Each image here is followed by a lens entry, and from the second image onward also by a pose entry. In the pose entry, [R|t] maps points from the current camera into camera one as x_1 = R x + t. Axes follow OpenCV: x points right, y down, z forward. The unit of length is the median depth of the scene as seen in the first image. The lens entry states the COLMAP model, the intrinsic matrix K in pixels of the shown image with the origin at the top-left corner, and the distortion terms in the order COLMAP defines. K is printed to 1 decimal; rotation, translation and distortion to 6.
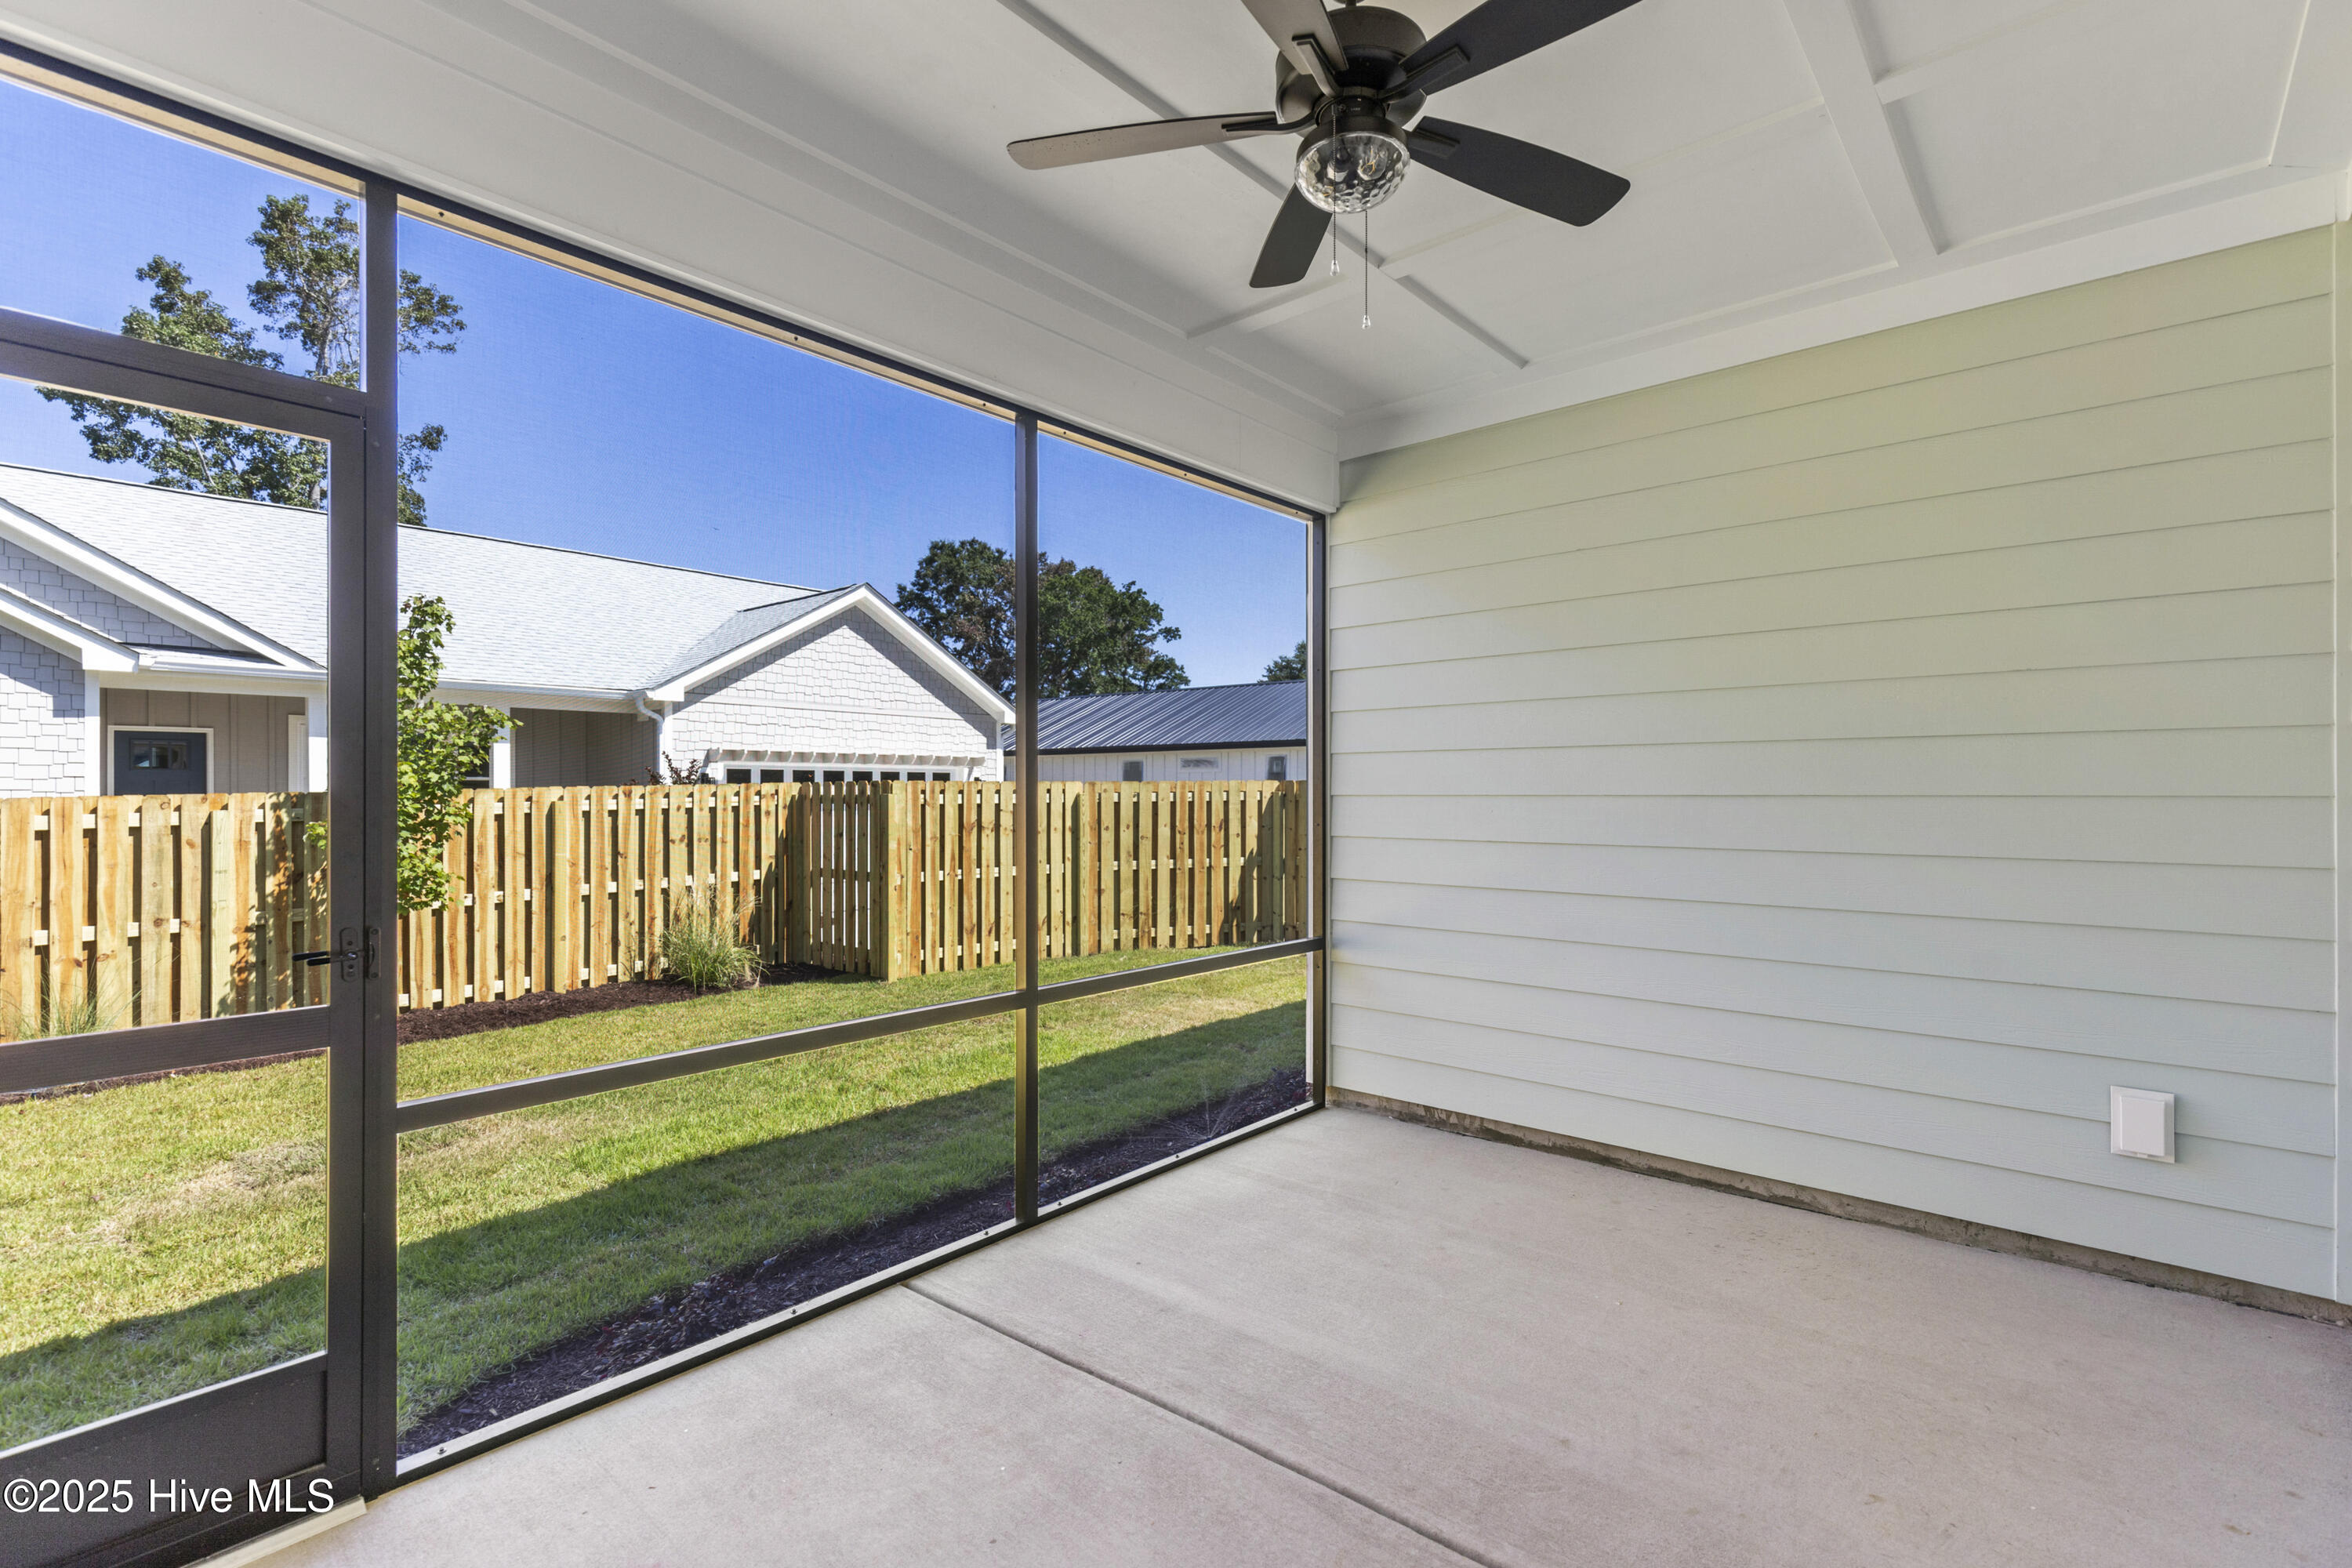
lens RADIAL K [[1072.9, 0, 1175.4], [0, 1072.9, 792.4], [0, 0, 1]] dist [0.013509, -0.002747]
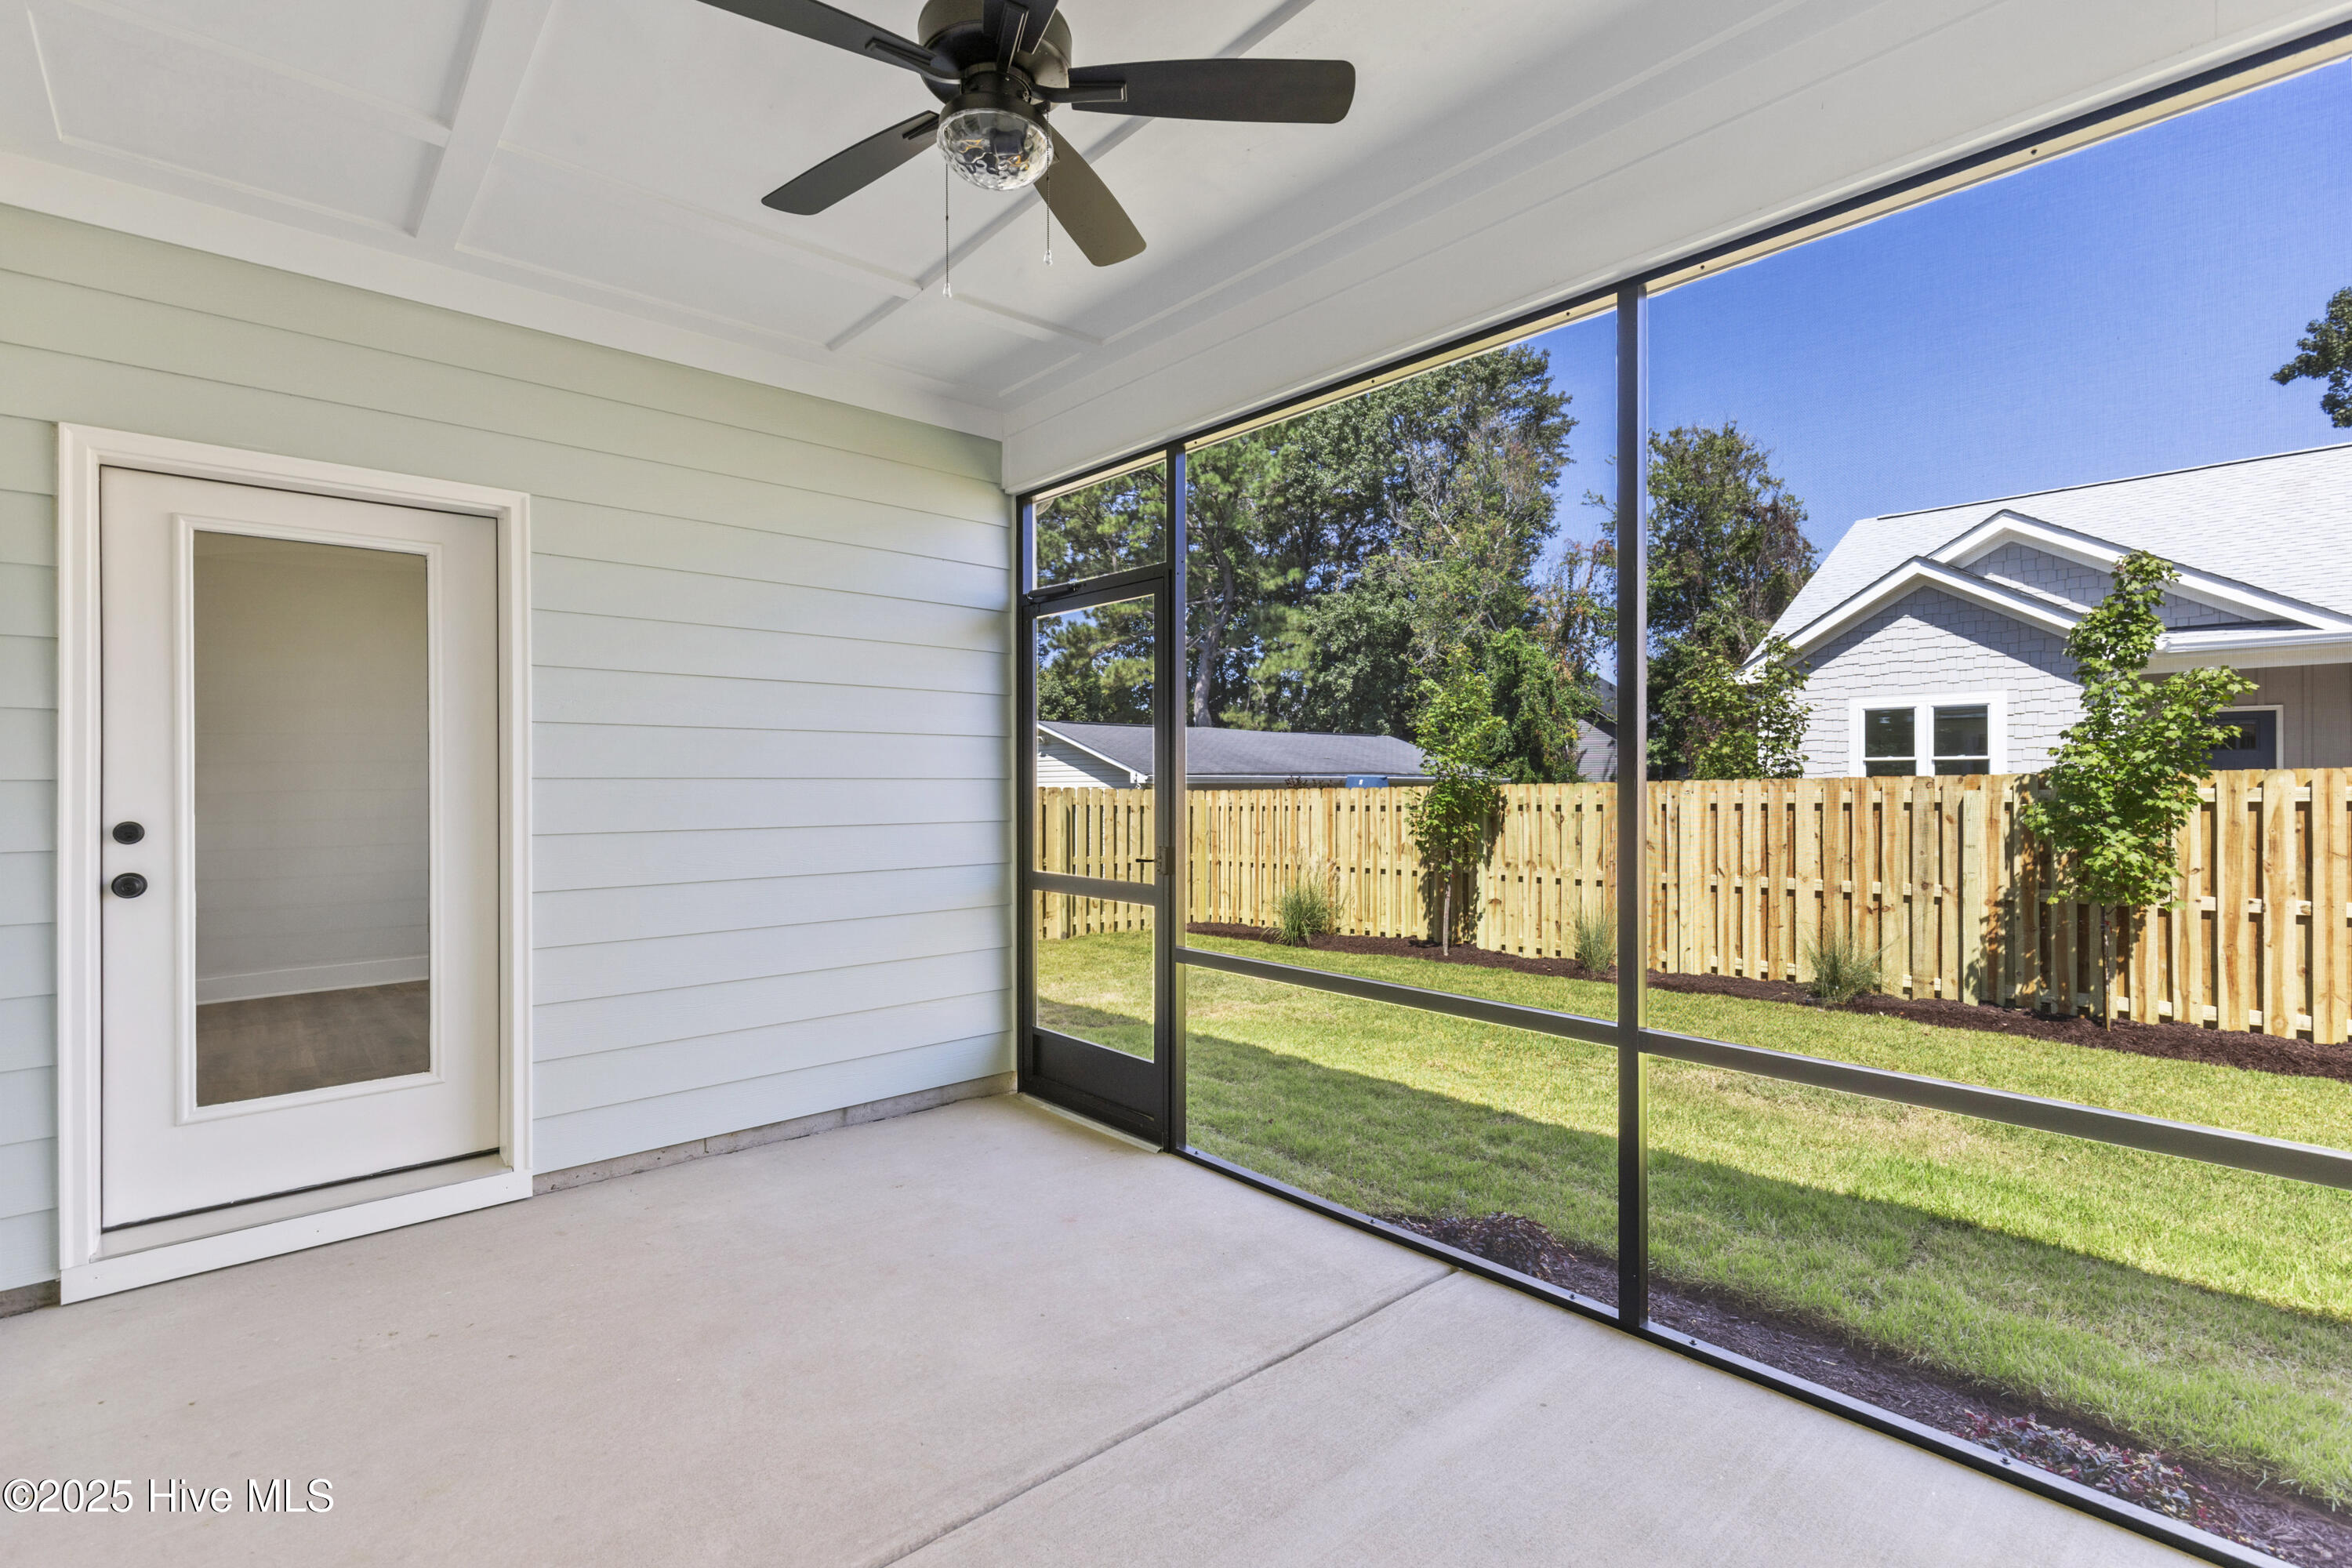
lens RADIAL K [[1072.9, 0, 1169.4], [0, 1072.9, 769.4], [0, 0, 1]] dist [0.013509, -0.002747]
pose [[-0.127537, -0.004102, -0.991825, 0.301890], [-0.000231, 0.999992, -0.004106, 0.000802], [0.991834, -0.000295, -0.127537, 0.342768]]
